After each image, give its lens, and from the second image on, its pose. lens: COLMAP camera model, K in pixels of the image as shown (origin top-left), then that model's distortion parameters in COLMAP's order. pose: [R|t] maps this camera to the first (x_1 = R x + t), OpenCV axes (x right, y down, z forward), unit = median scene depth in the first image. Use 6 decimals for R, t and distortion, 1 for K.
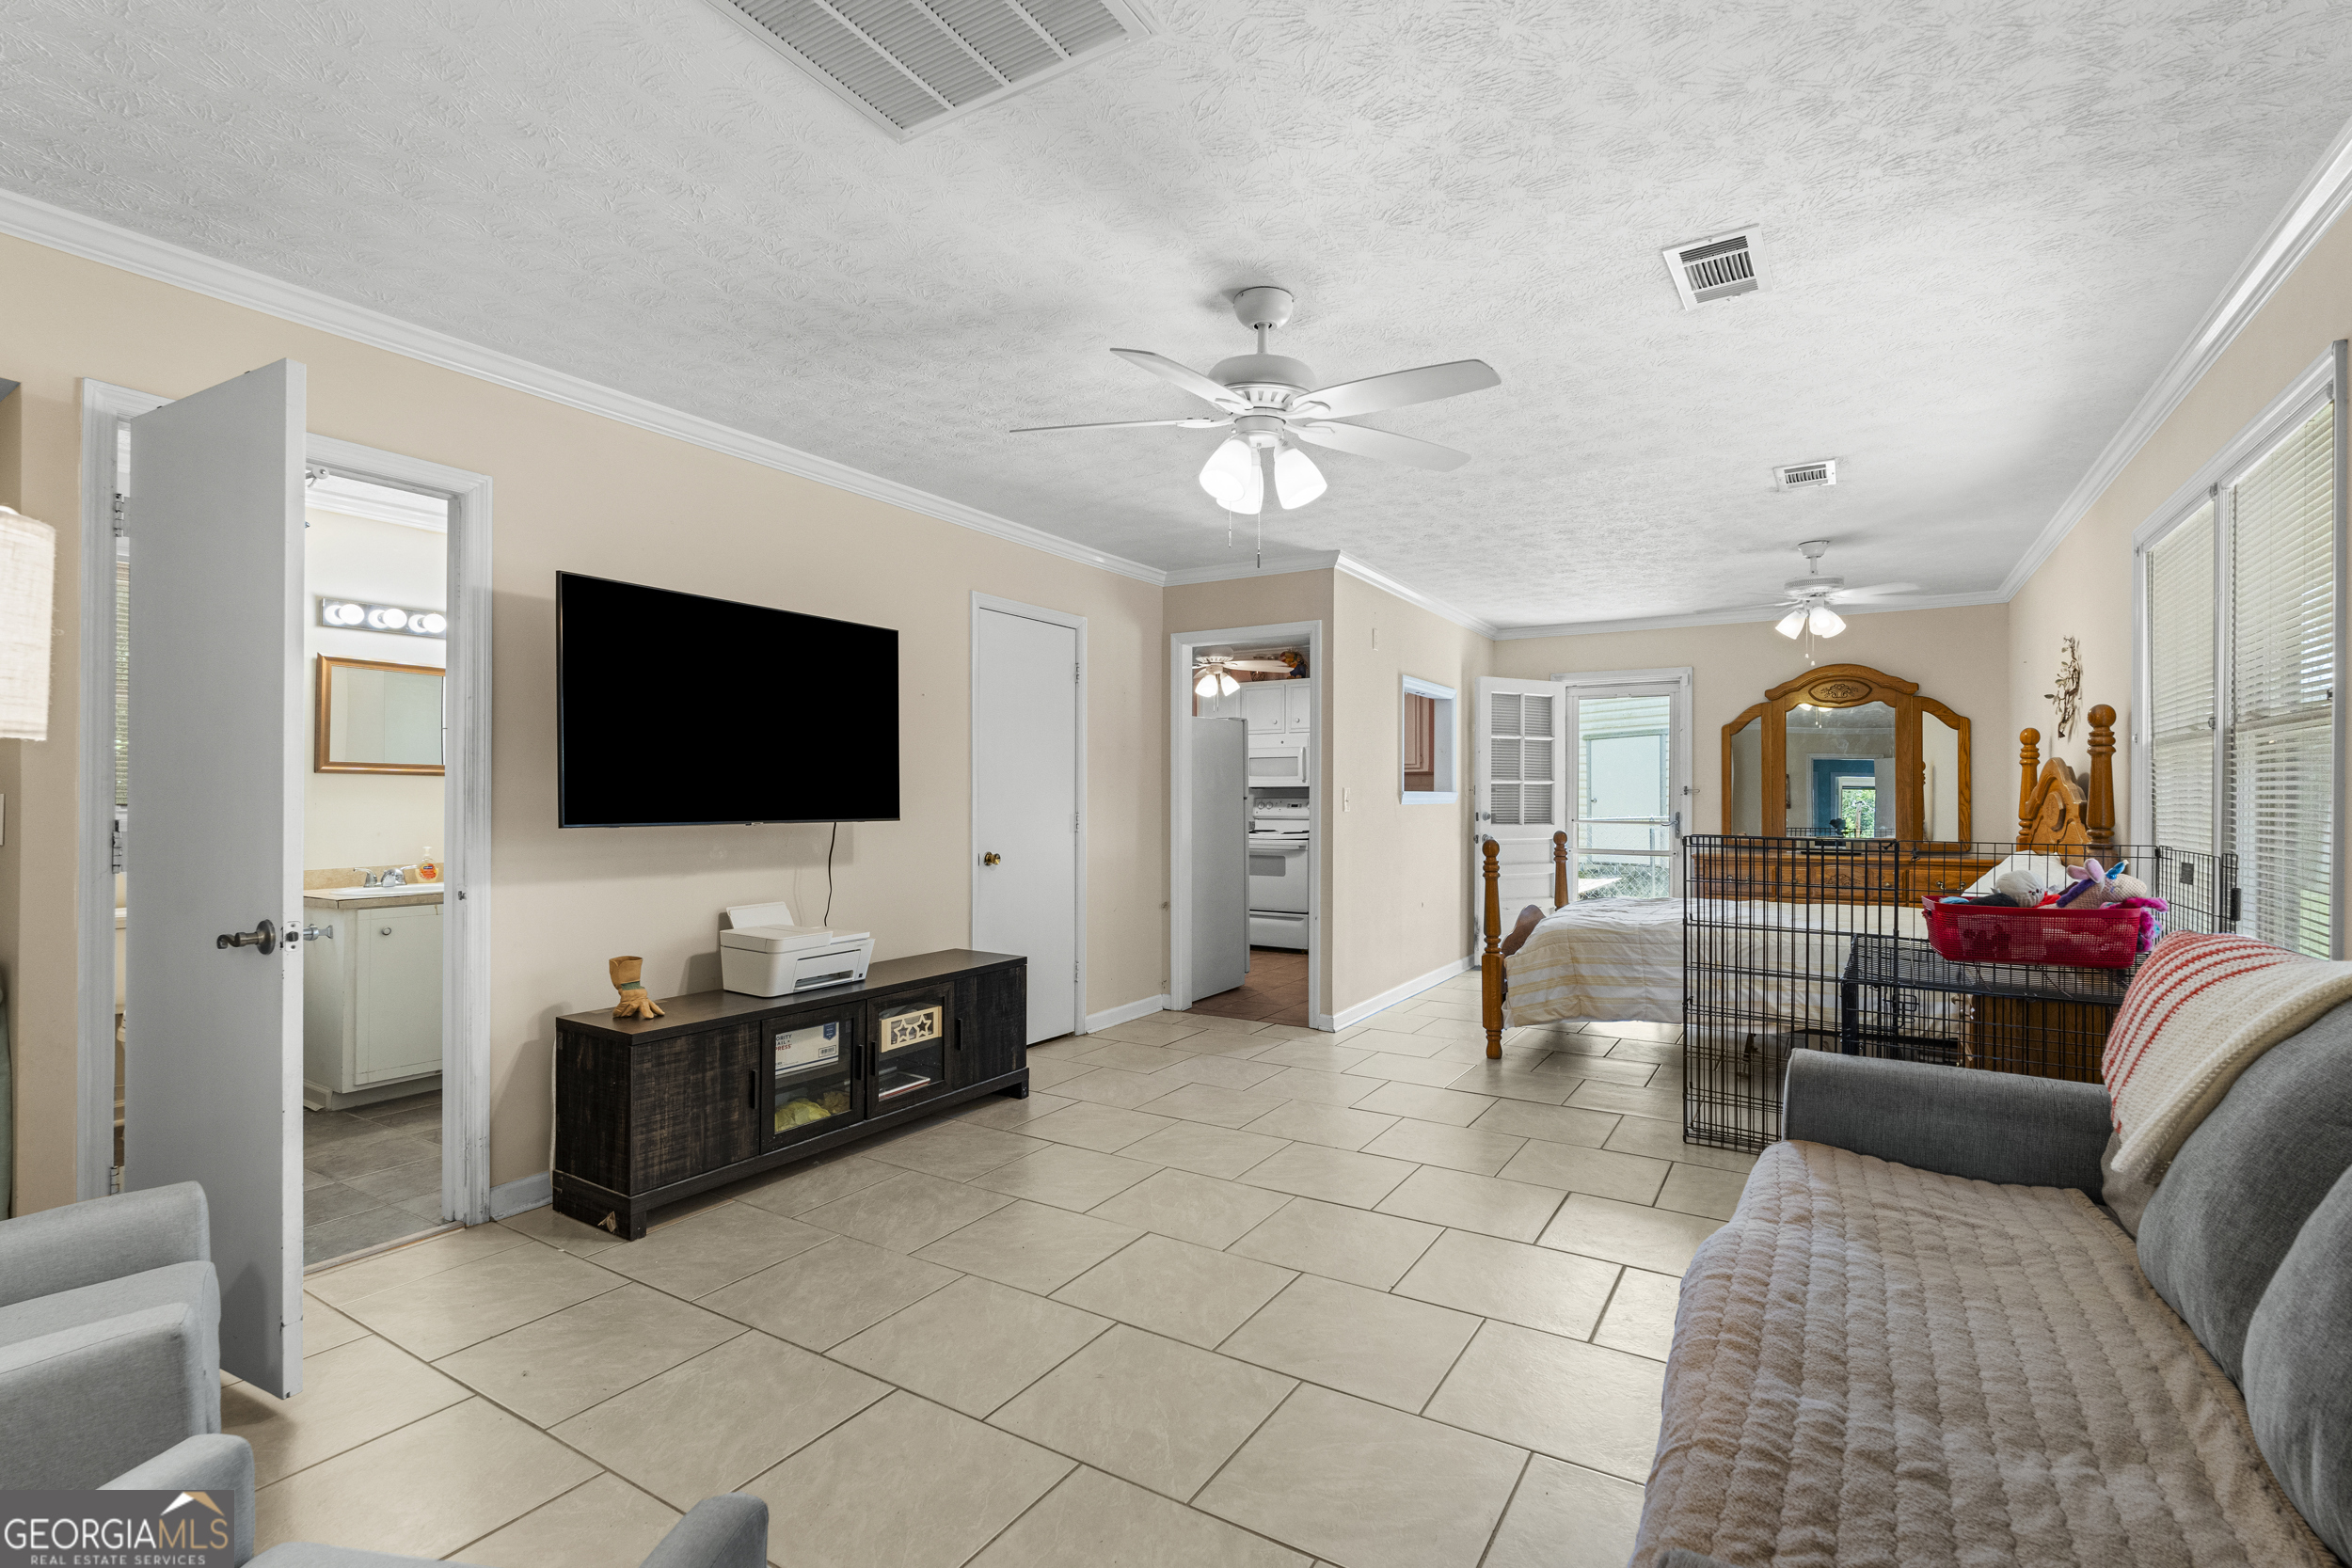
lens RADIAL K [[1066.6, 0, 1176.0], [0, 1066.6, 784.0], [0, 0, 1]] dist [-0.005206, -0.000933]
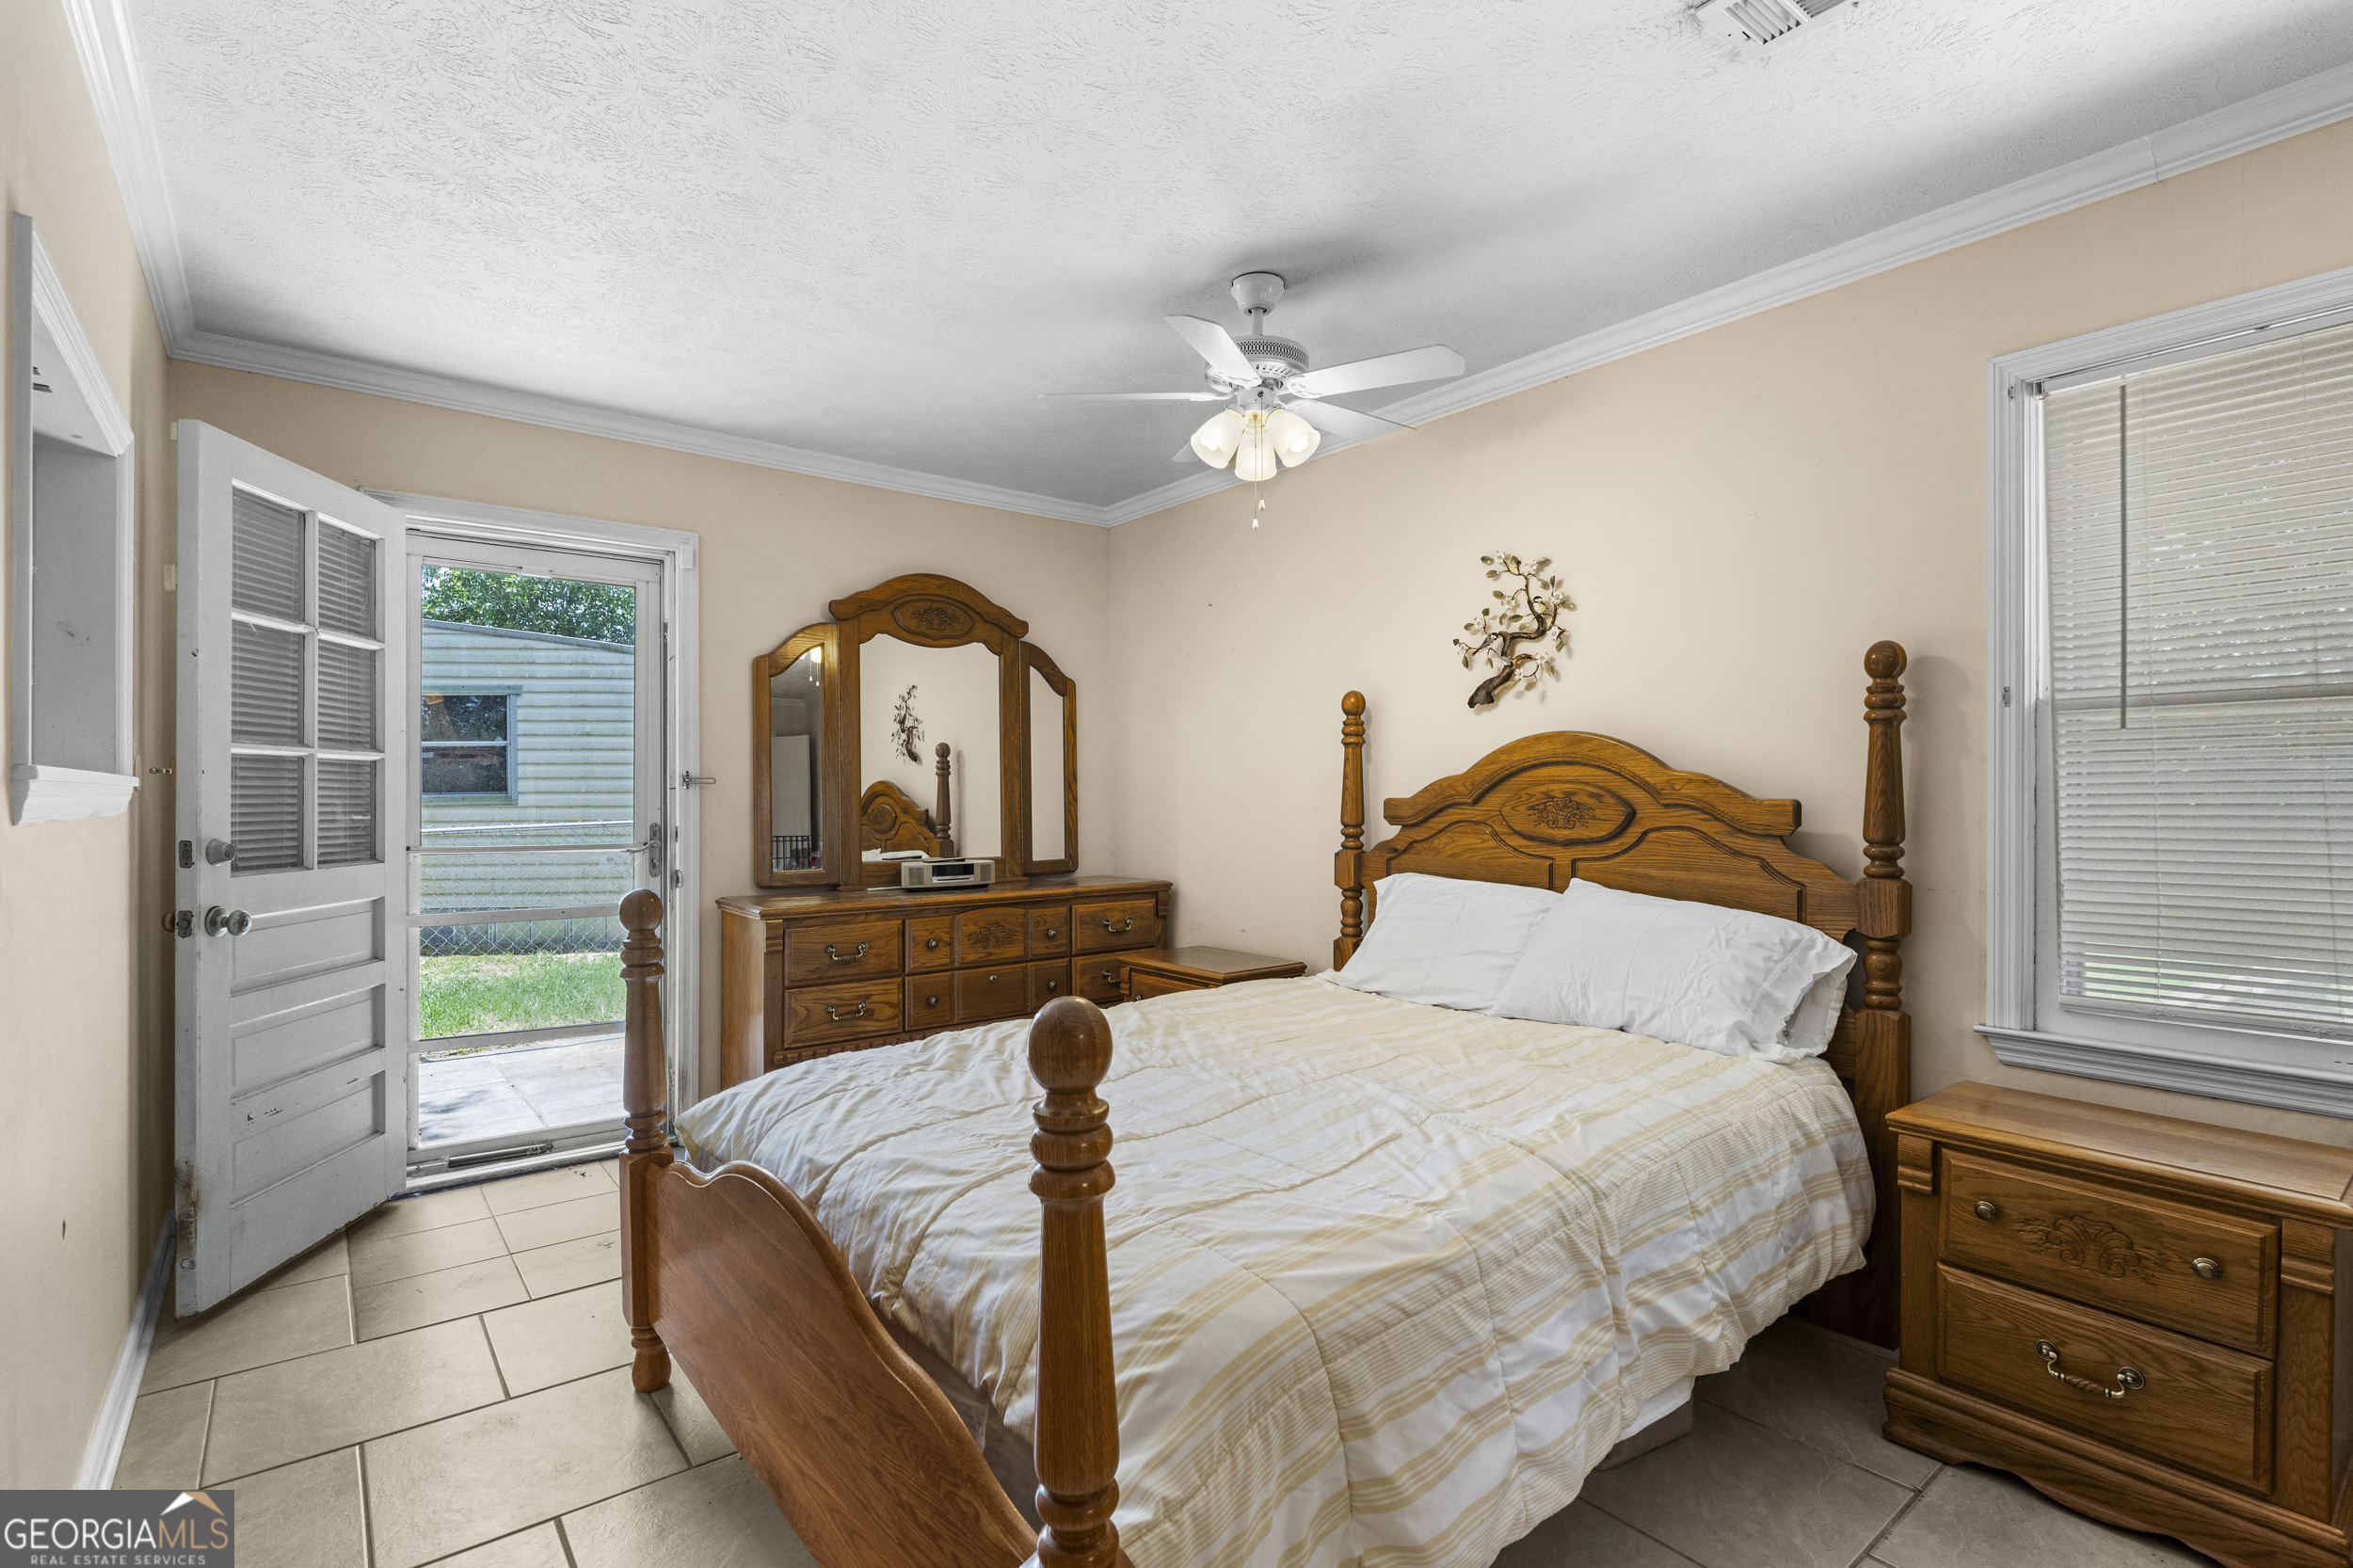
lens RADIAL K [[1115.1, 0, 1176.5], [0, 1115.1, 784.0], [0, 0, 1]] dist [0.000659, 0.000386]
pose [[0.343305, 0.006673, 0.939200, 0.054574], [-0.010574, 0.999939, -0.003240, 0.005804], [-0.939164, -0.008819, 0.343355, 0.490183]]
